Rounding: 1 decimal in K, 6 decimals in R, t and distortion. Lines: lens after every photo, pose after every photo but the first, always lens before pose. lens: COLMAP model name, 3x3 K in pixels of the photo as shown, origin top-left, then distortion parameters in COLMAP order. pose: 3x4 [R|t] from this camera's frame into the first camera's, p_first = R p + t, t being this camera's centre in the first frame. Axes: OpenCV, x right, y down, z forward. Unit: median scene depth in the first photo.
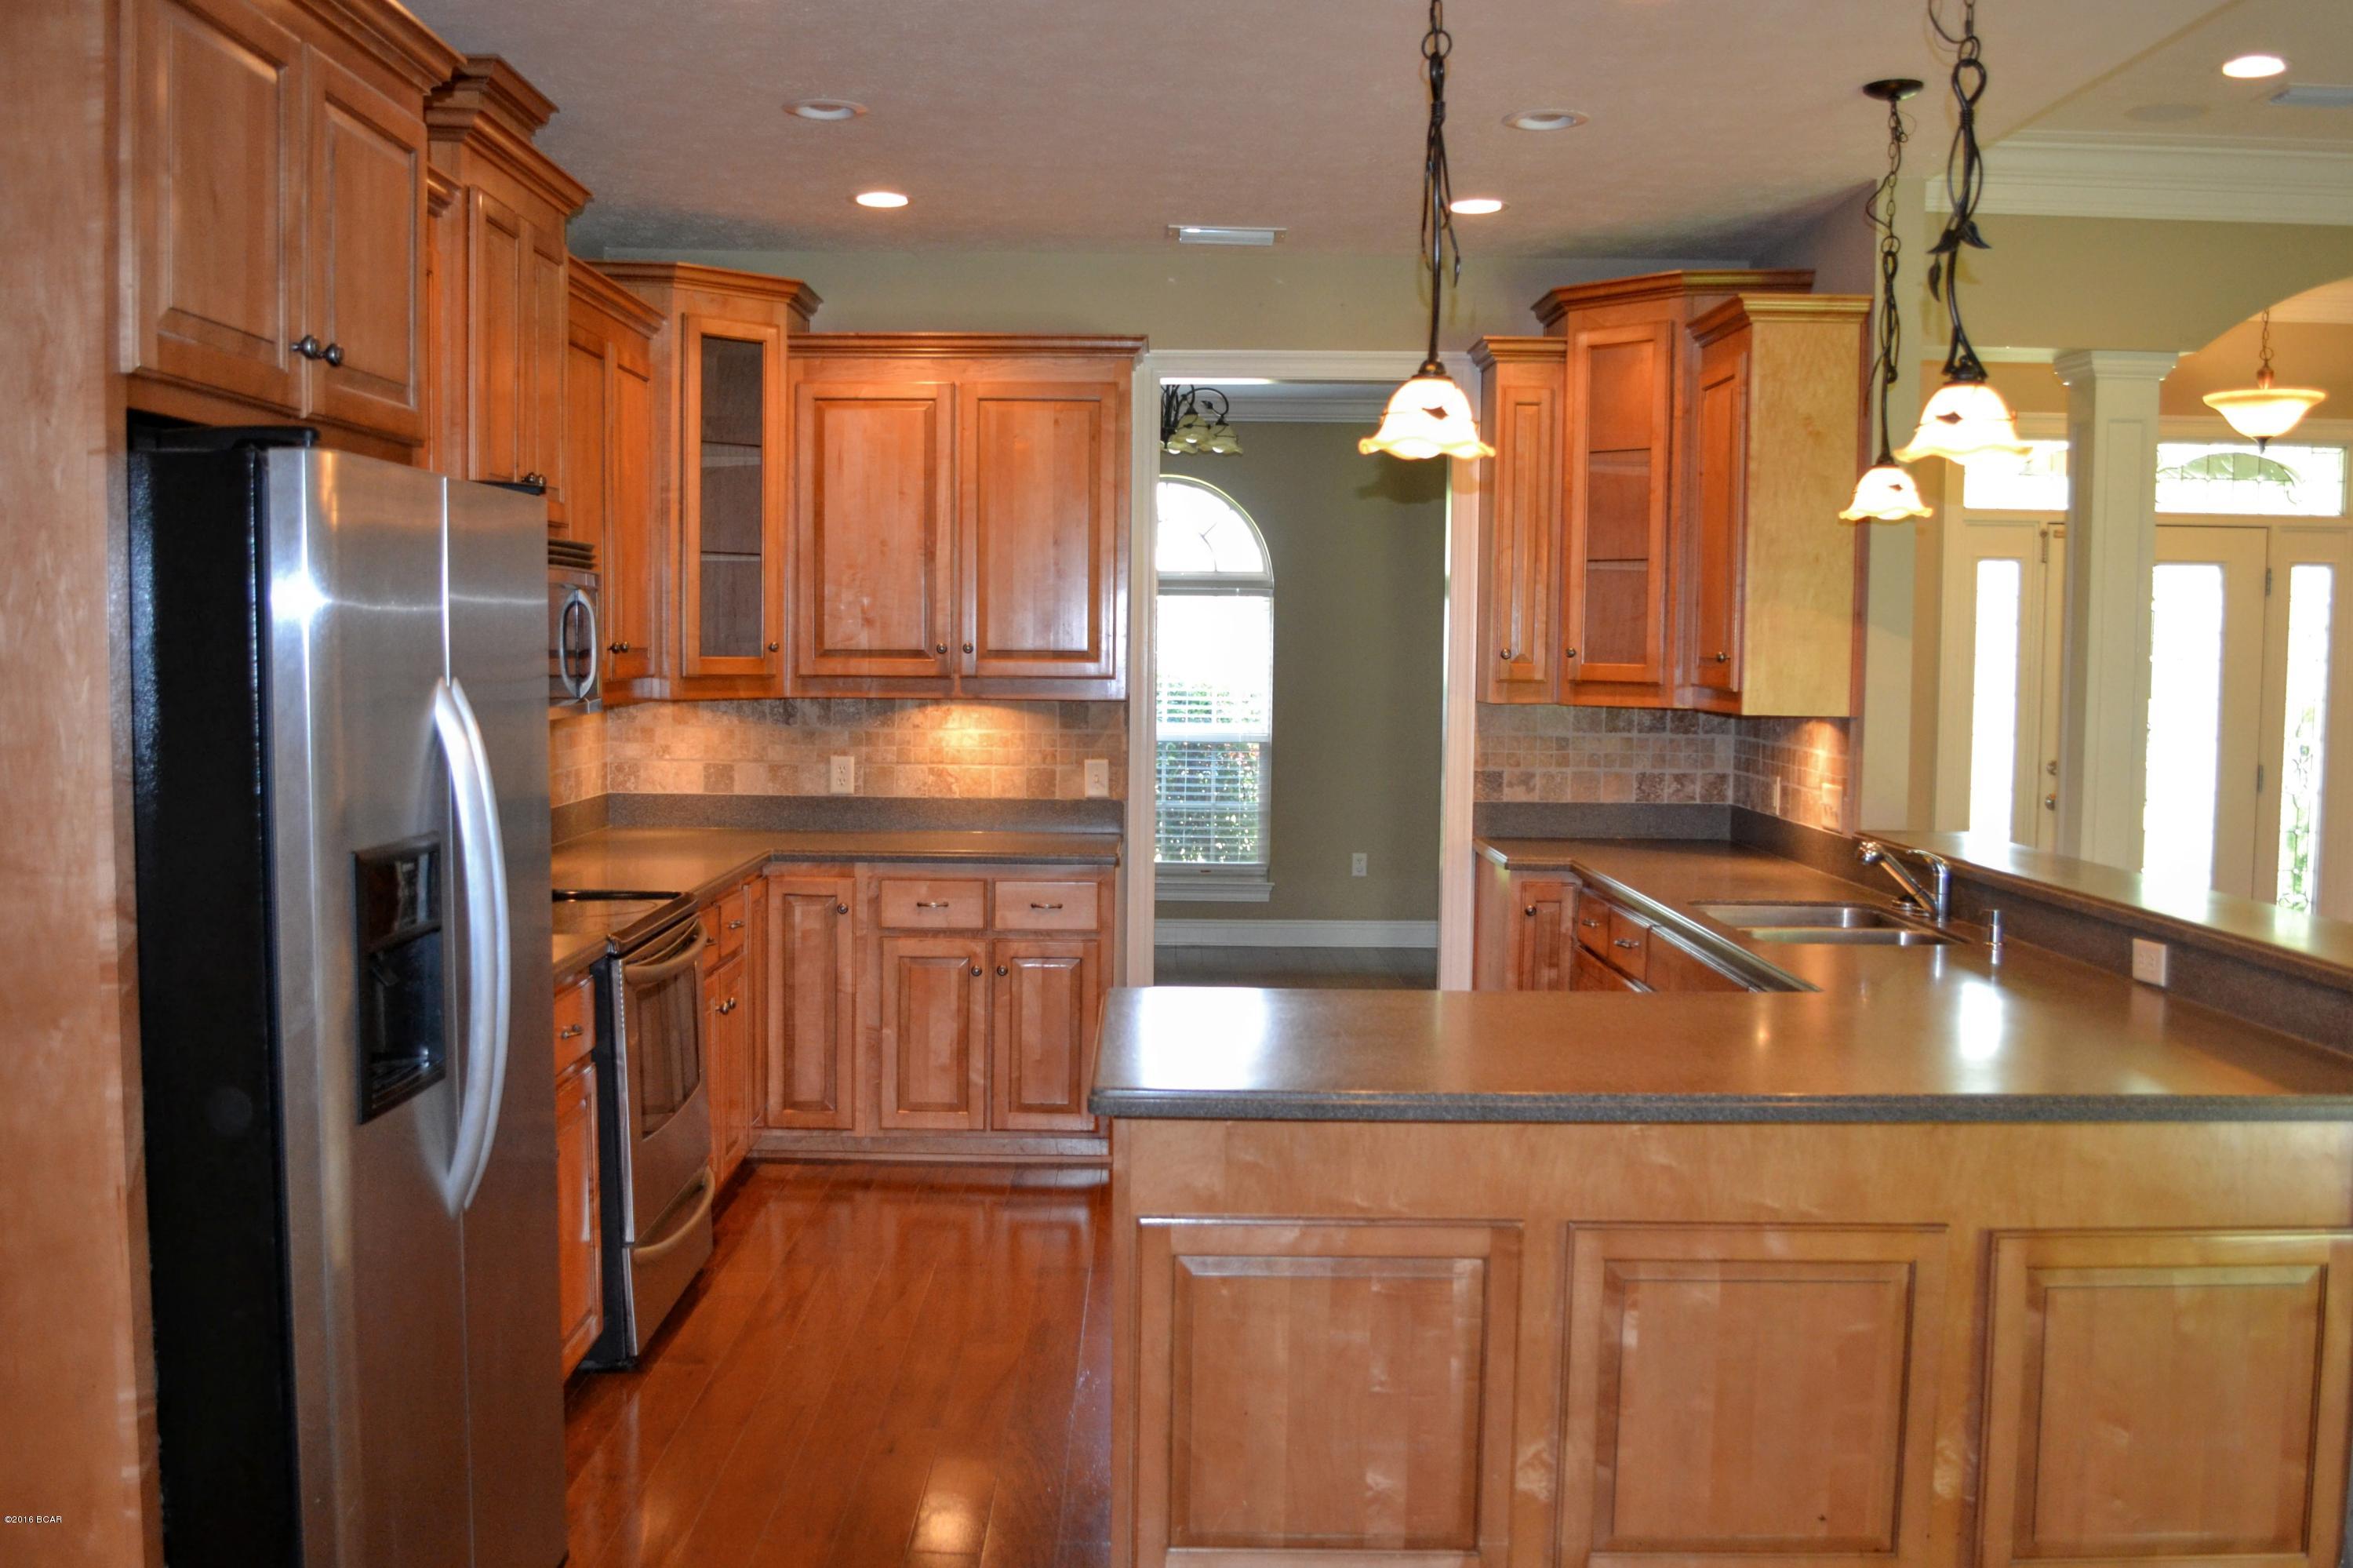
lens RADIAL K [[2114.5, 0, 1140.9], [0, 2114.5, 793.8], [0, 0, 1]] dist [-0.072469, 0.005192]
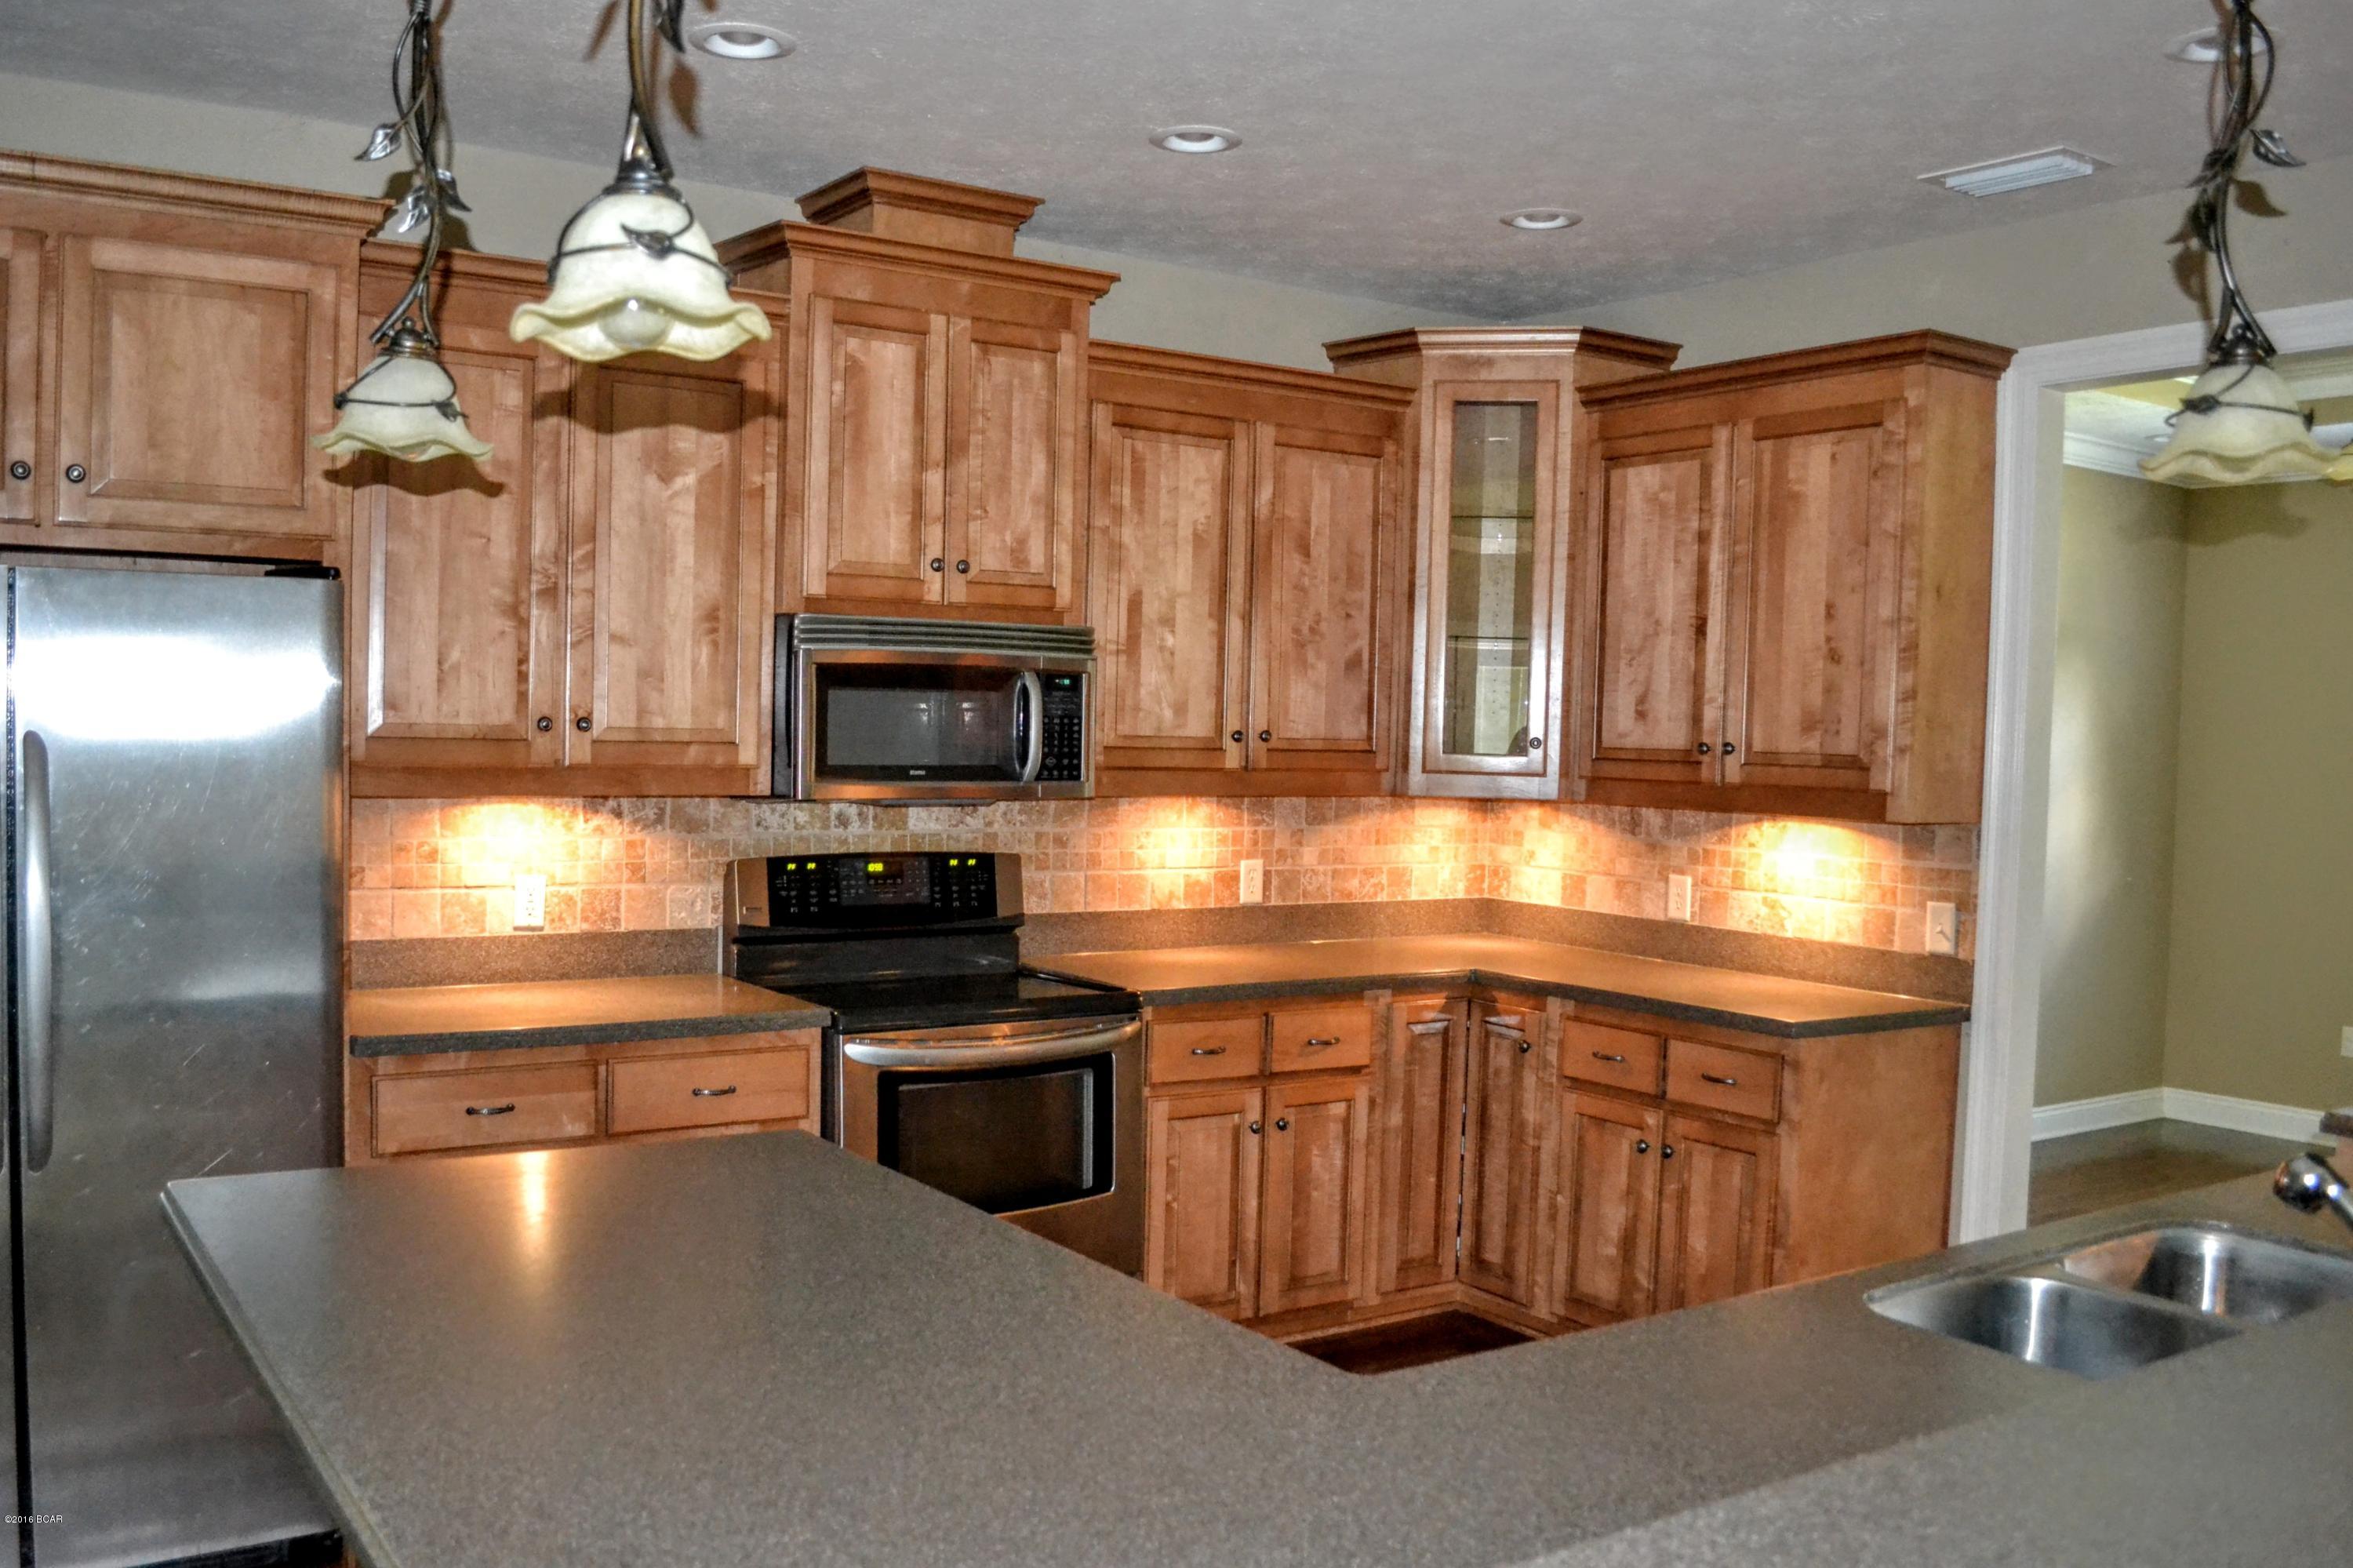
lens RADIAL K [[1984.8, 0, 1176.5], [0, 1984.8, 784.0], [0, 0, 1]] dist [-0.143279, 0.000308]
pose [[0.560518, 0.030166, -0.827592, 0.434342], [-0.085477, 0.996106, -0.021584, -0.021969], [0.823719, 0.082838, 0.560915, 0.421972]]
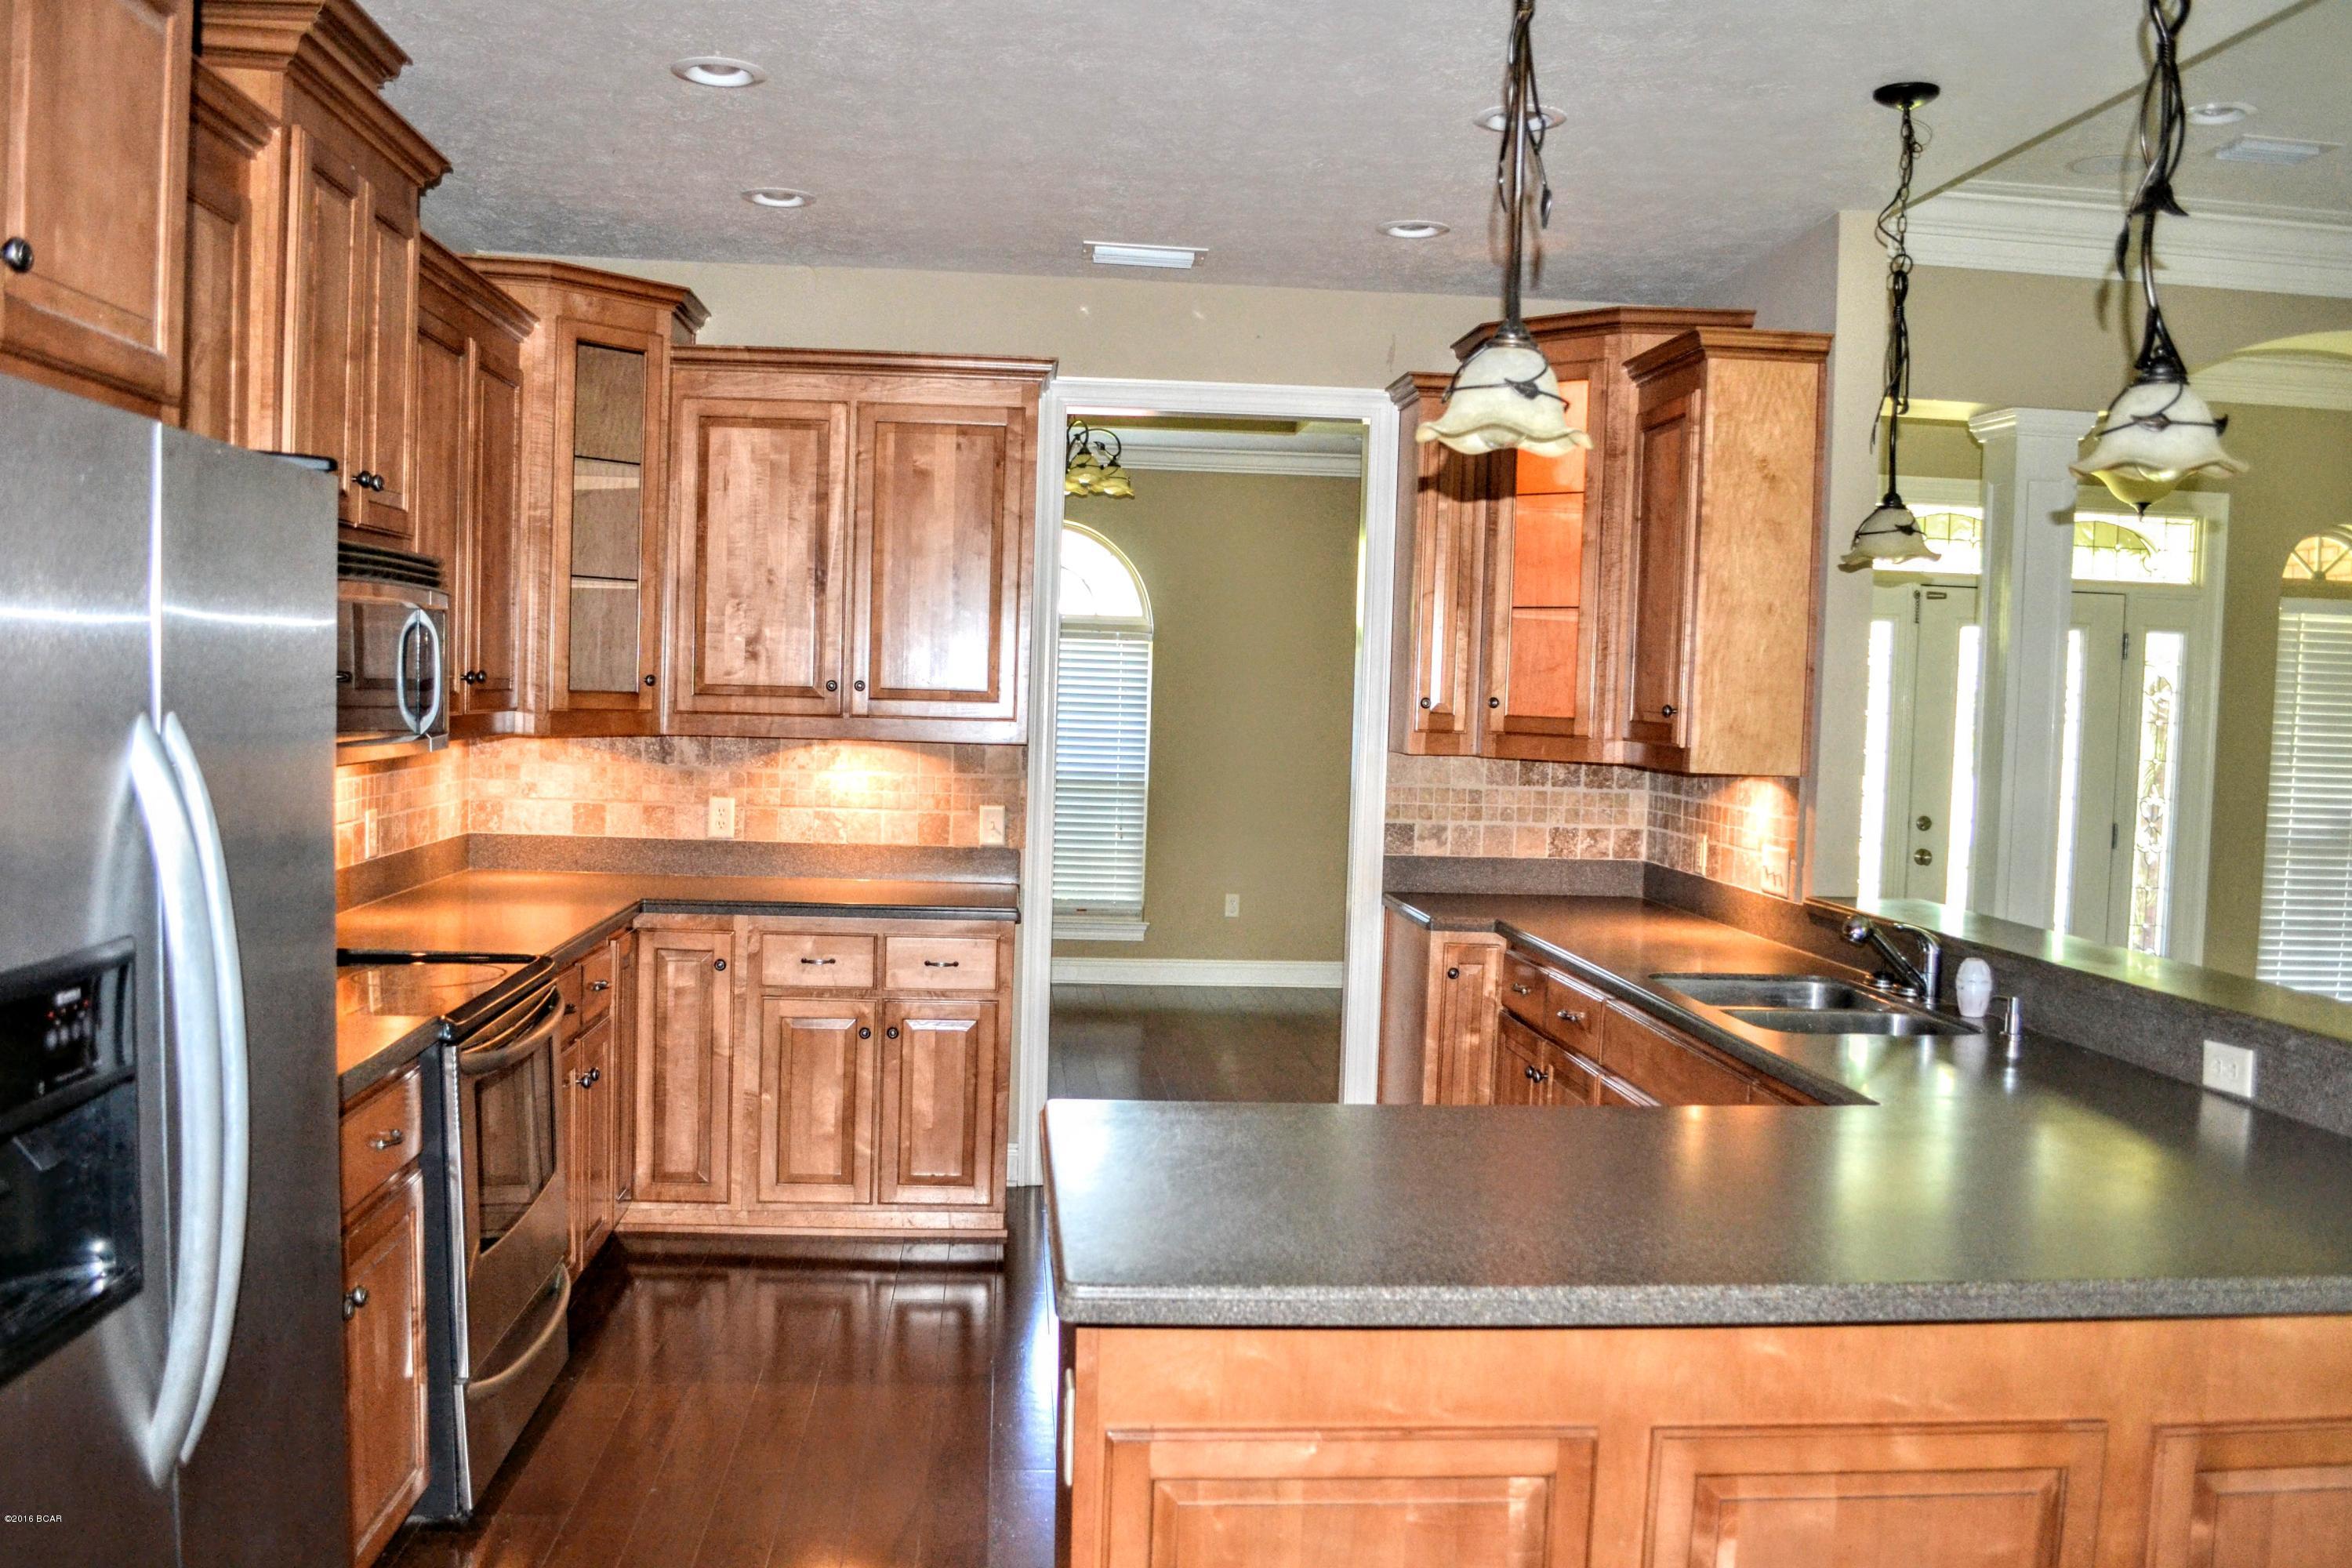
lens RADIAL K [[1885.0, 0, 1145.1], [0, 1885.0, 797.4], [0, 0, 1]] dist [-0.077903, 0.004373]
pose [[0.996511, 0.015648, 0.081977, -0.024221], [-0.014644, 0.999810, -0.012834, -0.010905], [-0.082162, 0.011589, 0.996552, 0.164455]]
